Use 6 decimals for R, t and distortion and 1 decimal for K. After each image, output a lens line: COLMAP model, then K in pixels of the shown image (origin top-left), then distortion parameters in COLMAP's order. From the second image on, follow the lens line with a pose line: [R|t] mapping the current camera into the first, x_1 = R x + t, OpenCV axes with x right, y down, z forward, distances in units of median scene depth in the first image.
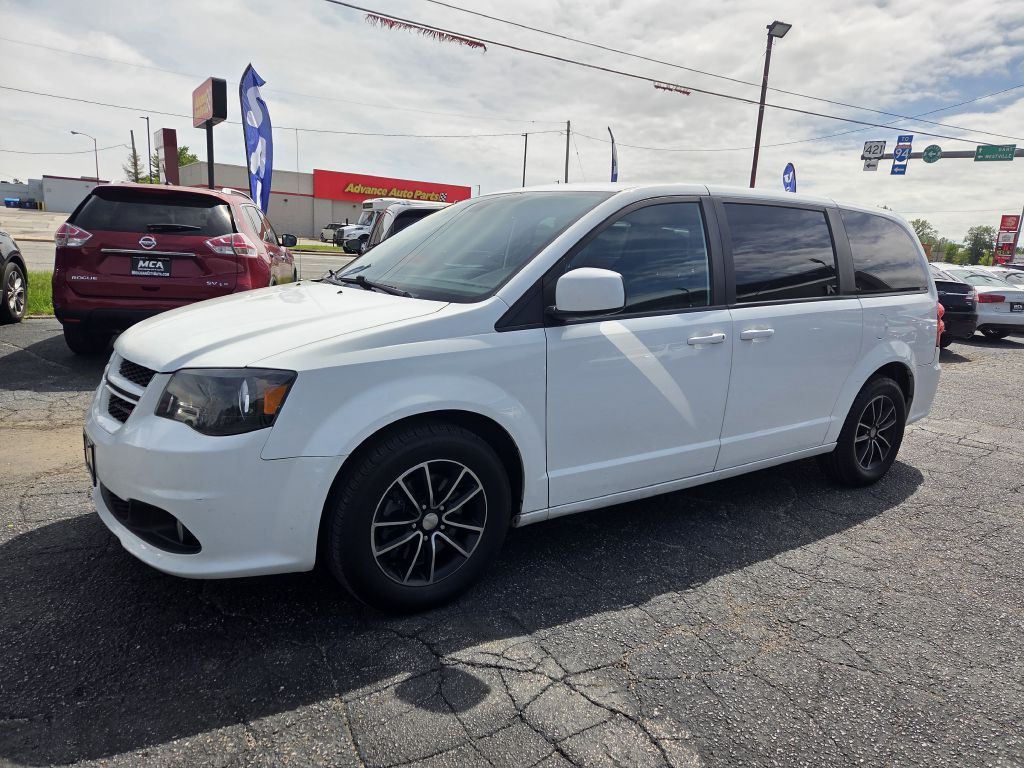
lens RADIAL K [[686.5, 0, 520.2], [0, 686.5, 375.4], [0, 0, 1]] dist [0.070394, -0.052900]
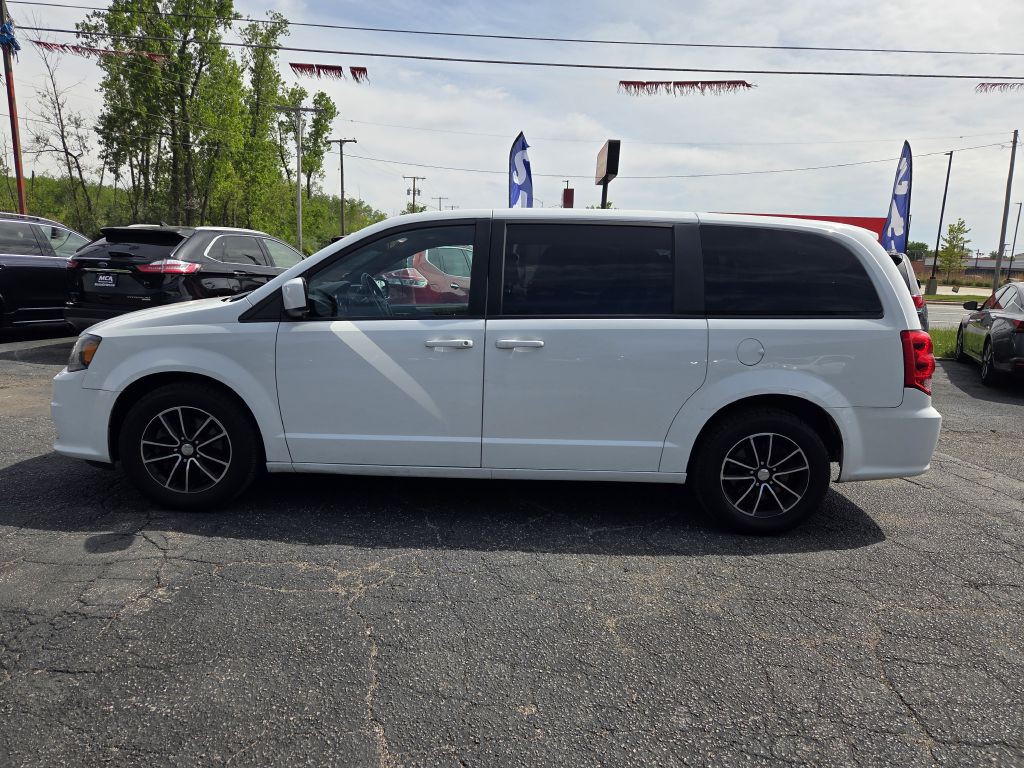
lens RADIAL K [[686.5, 0, 498.4], [0, 686.5, 379.9], [0, 0, 1]] dist [0.070394, -0.052900]
pose [[0.817354, 0.073018, -0.571490, 1.137155], [-0.103497, 0.994409, -0.020970, 0.025939], [0.566764, 0.076287, 0.820341, 0.143584]]
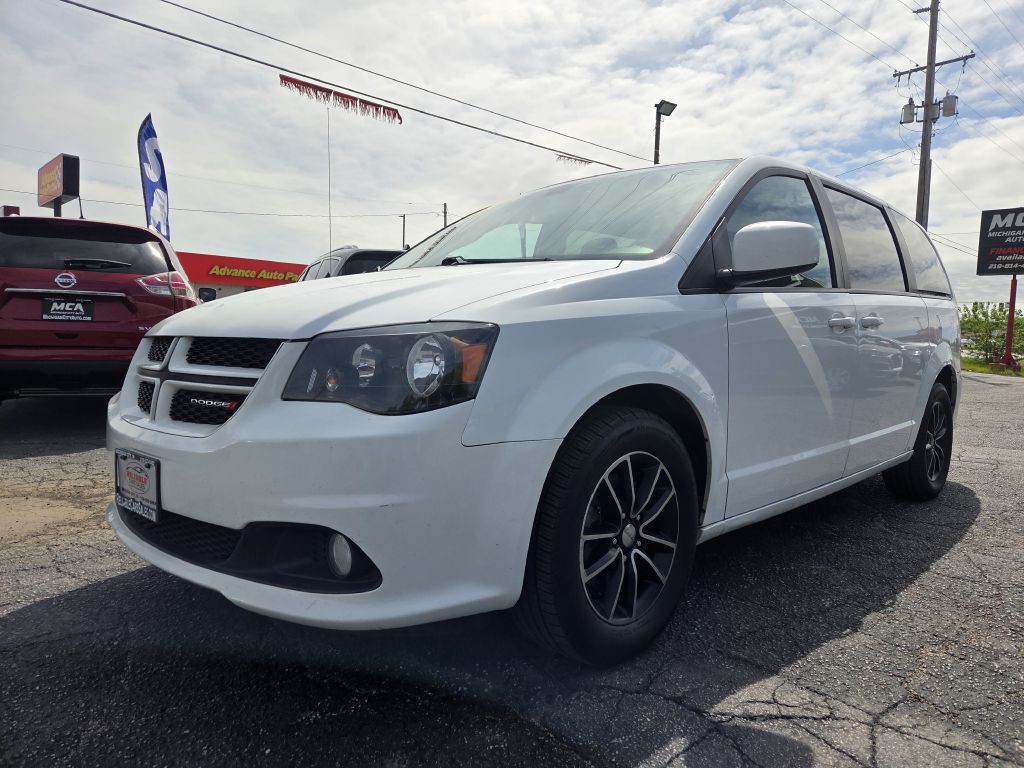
lens RADIAL K [[686.5, 0, 513.1], [0, 686.5, 374.1], [0, 0, 1]] dist [0.070394, -0.052900]
pose [[0.983596, -0.038071, 0.176321, -0.354171], [0.058756, 0.991785, -0.113620, 0.104939], [-0.170547, 0.122116, 0.977753, 0.232116]]
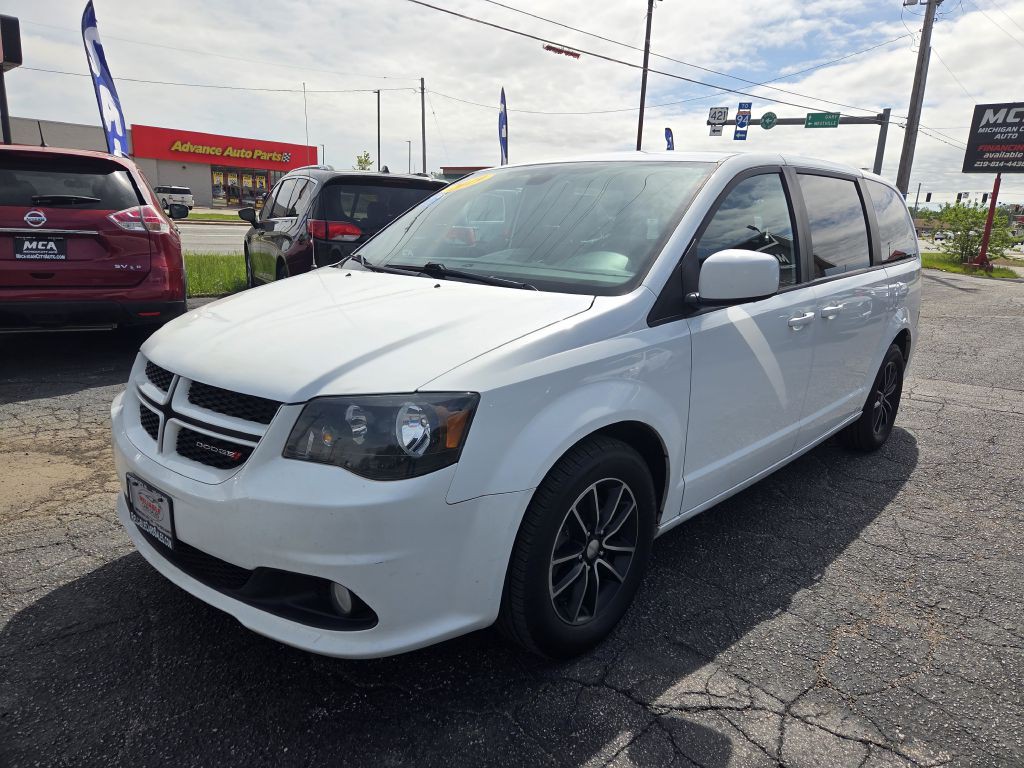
lens RADIAL K [[686.5, 0, 518.7], [0, 686.5, 380.2], [0, 0, 1]] dist [0.070394, -0.052900]
pose [[0.977218, -0.061714, 0.203068, -0.355516], [0.050061, 0.996818, 0.062033, -0.055209], [-0.206250, -0.050454, 0.977198, 0.162924]]
